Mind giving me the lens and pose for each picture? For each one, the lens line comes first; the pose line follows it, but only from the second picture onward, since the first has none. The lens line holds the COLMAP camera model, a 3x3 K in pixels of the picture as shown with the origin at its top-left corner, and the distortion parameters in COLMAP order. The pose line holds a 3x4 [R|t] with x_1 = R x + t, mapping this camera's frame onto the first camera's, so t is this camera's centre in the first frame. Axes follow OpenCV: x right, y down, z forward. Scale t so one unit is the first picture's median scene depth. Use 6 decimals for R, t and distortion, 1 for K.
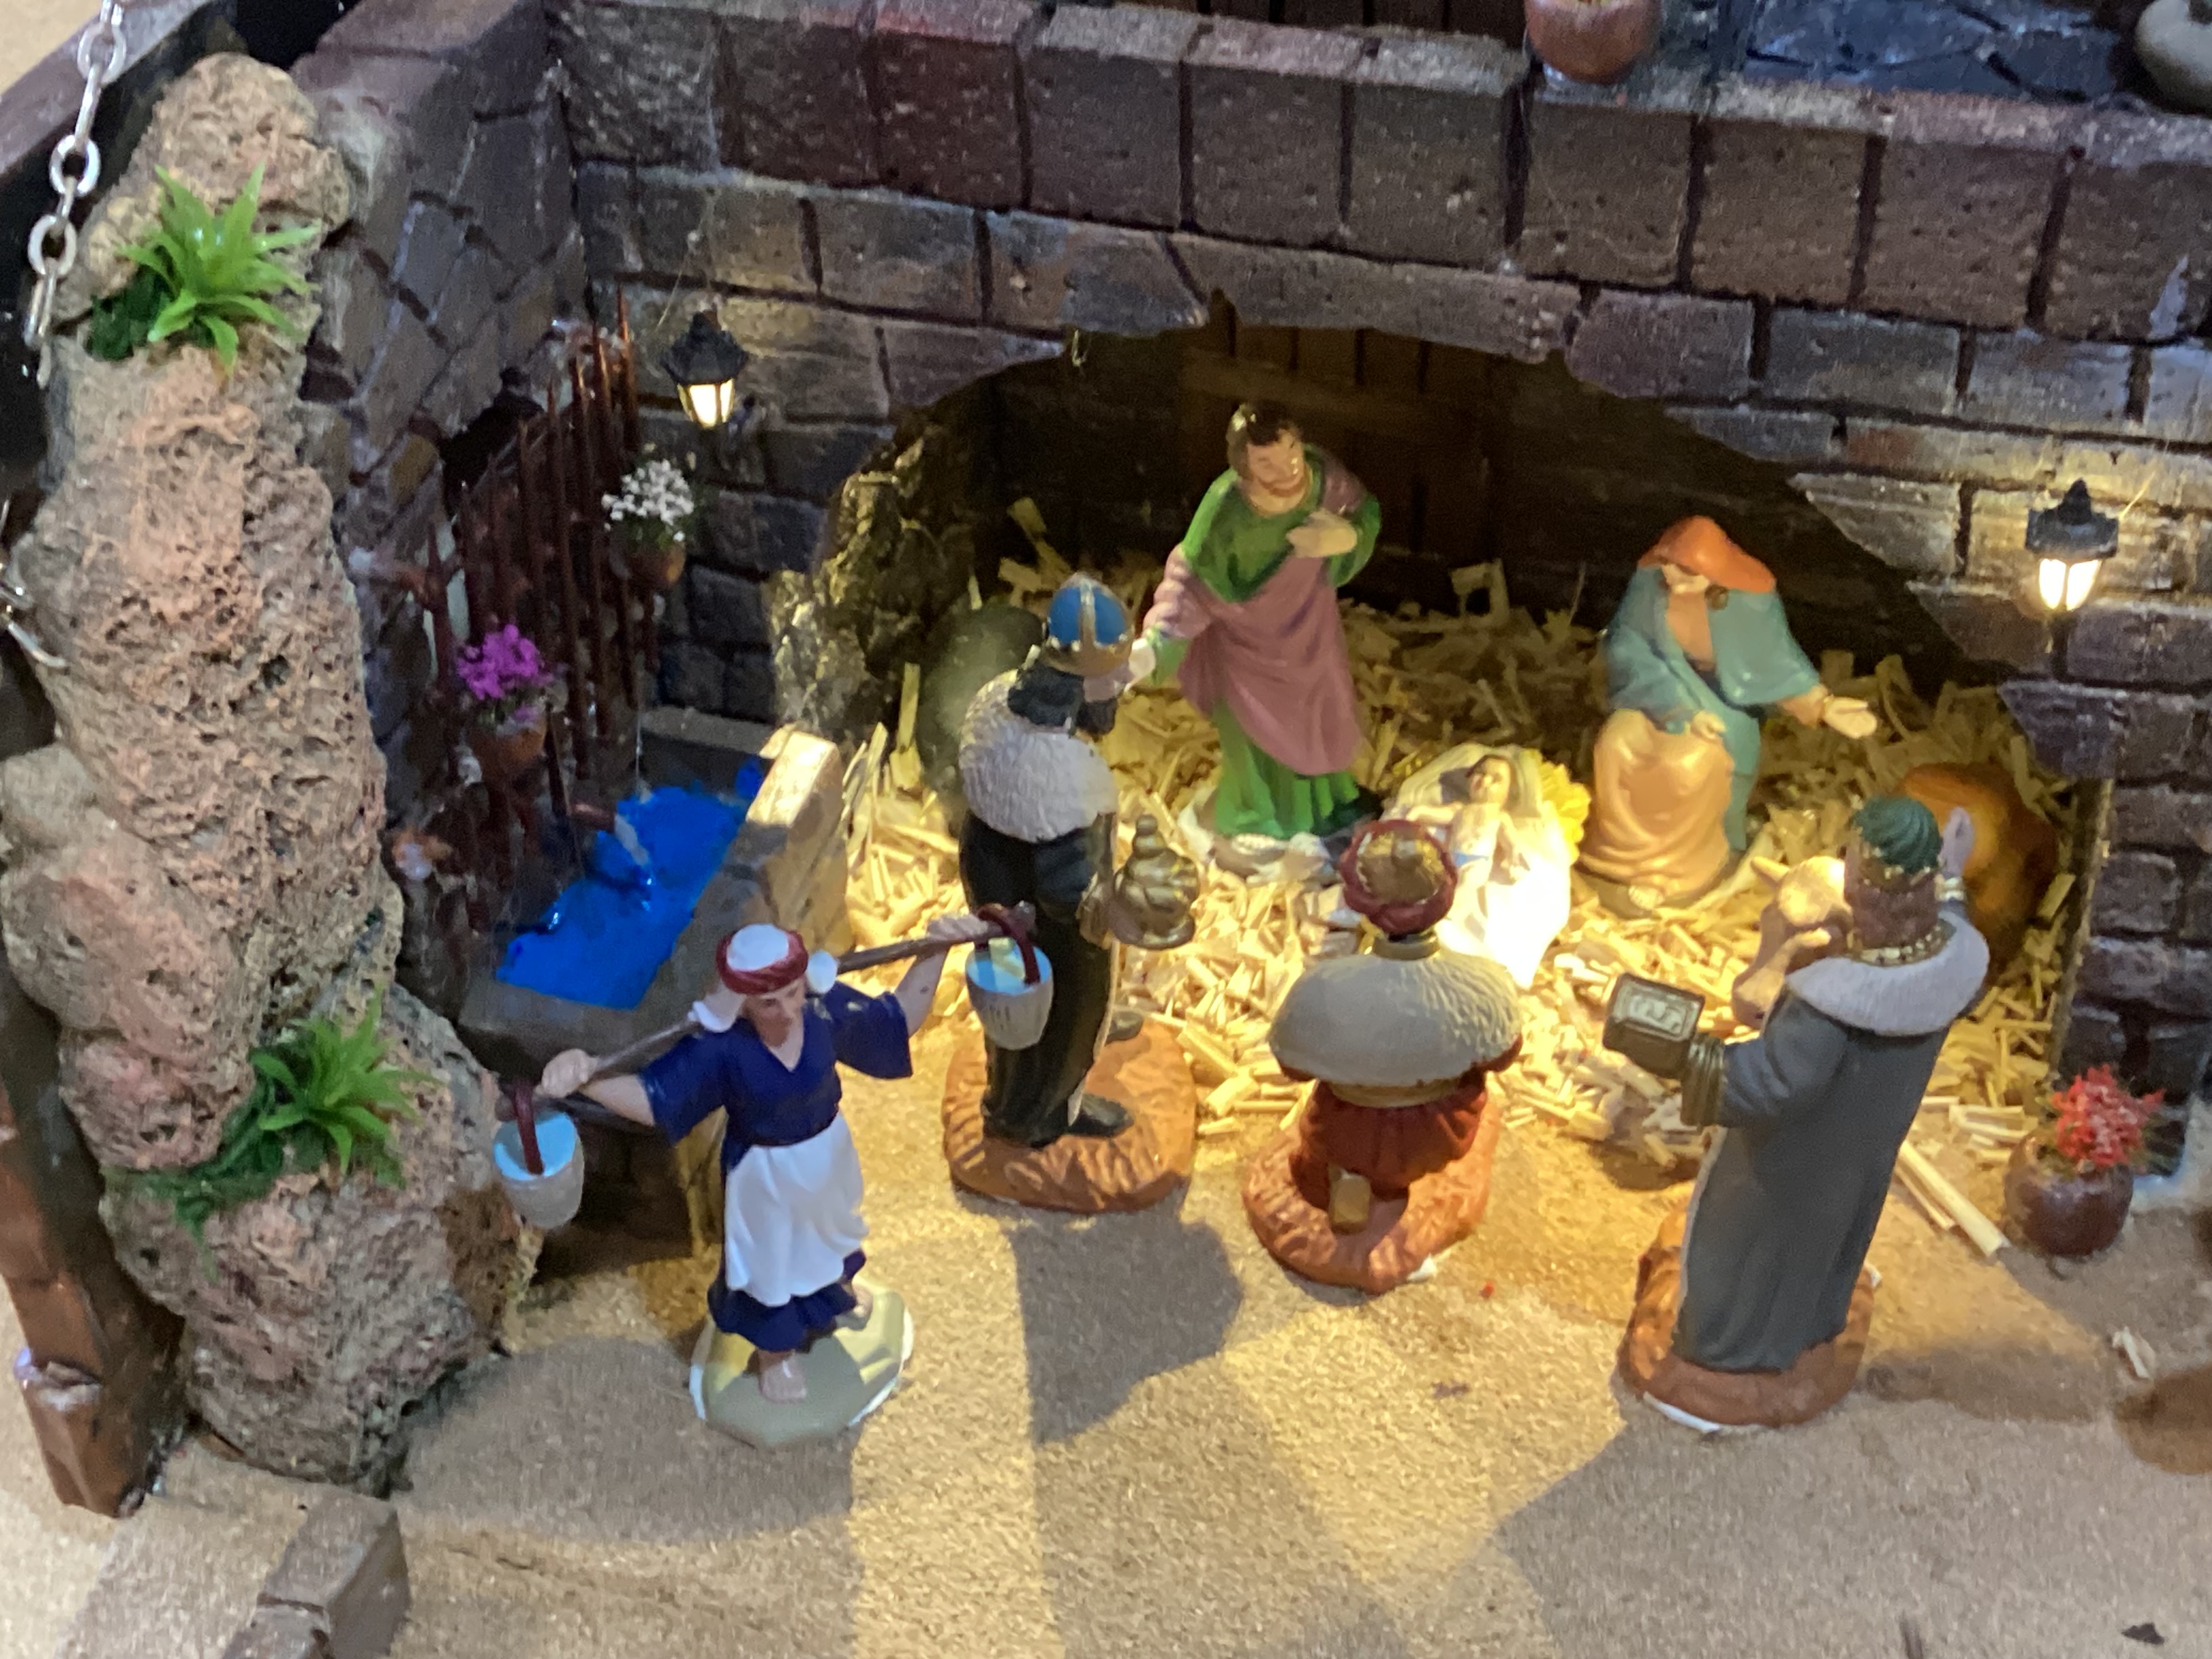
lens RADIAL K [[3142.1, 0, 1121.9], [0, 3142.1, 840.1], [0, 0, 1]] dist [0.073266, 0.000000]
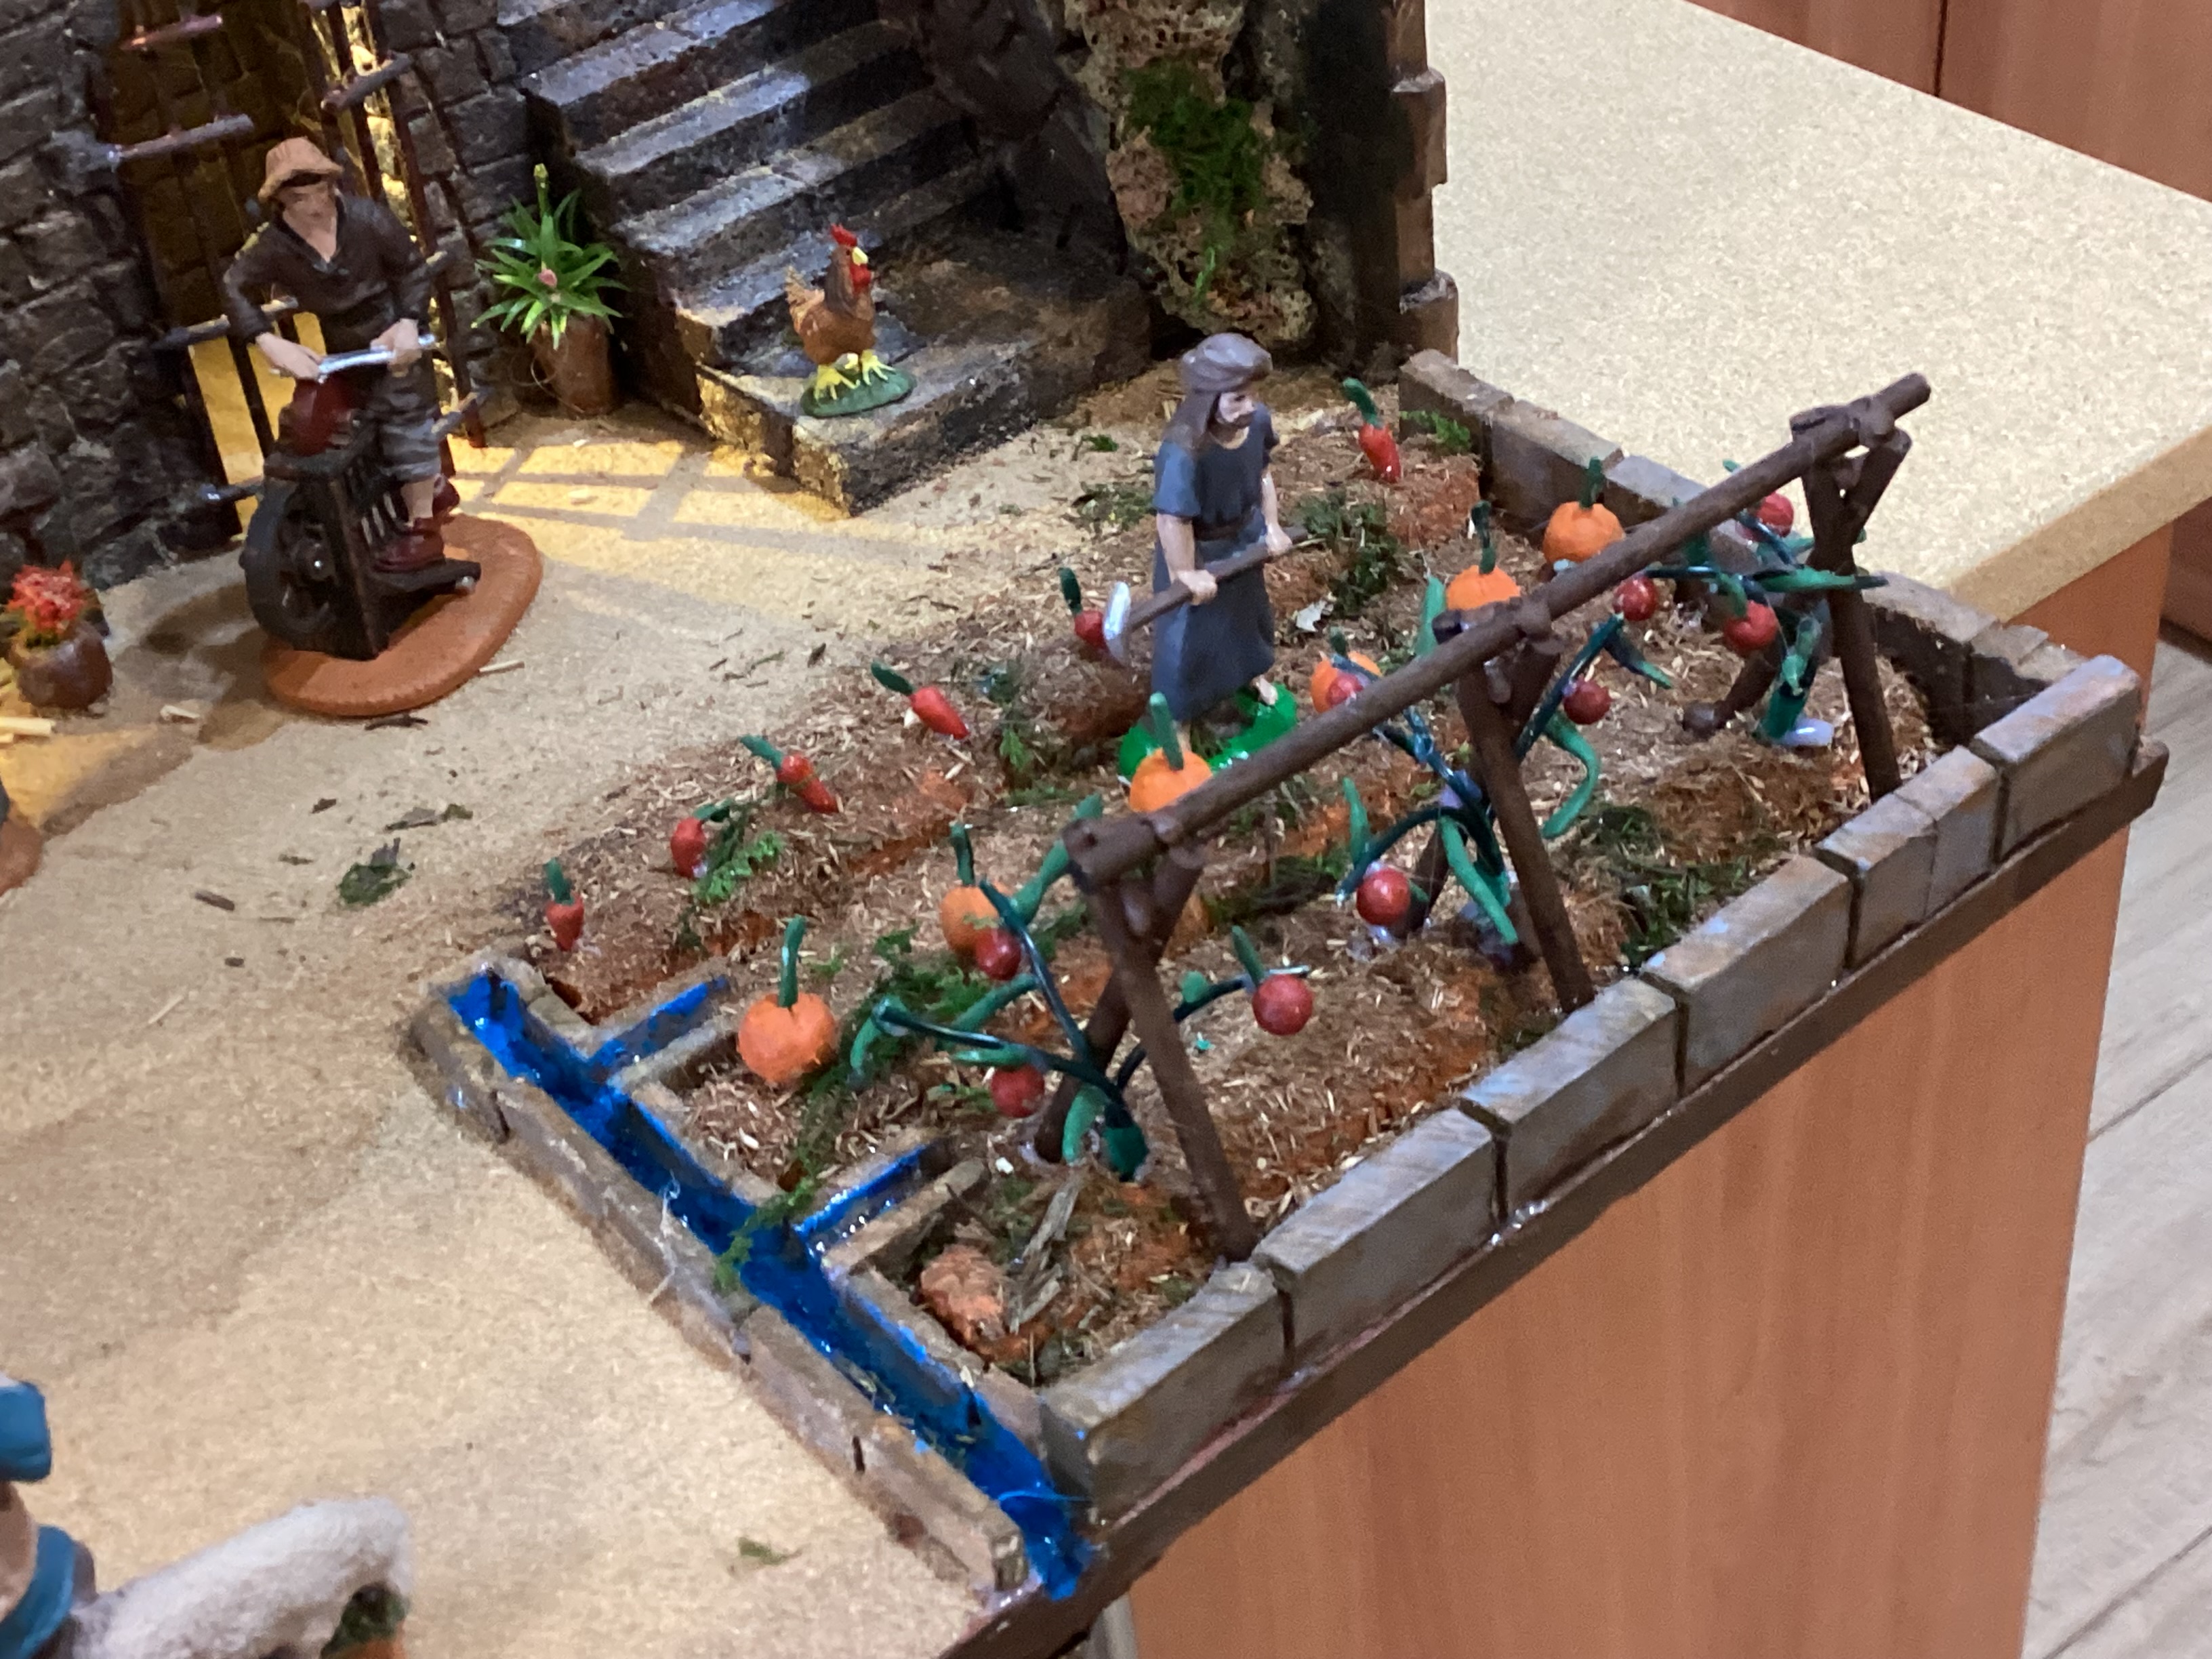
lens RADIAL K [[3142.1, 0, 1120.1], [0, 3142.1, 827.8], [0, 0, 1]] dist [0.073266, 0.000000]
pose [[0.530279, -0.532872, 0.659433, -0.423667], [0.601811, 0.784437, 0.149941, 0.260375], [-0.597183, 0.317343, 0.736658, -0.246389]]
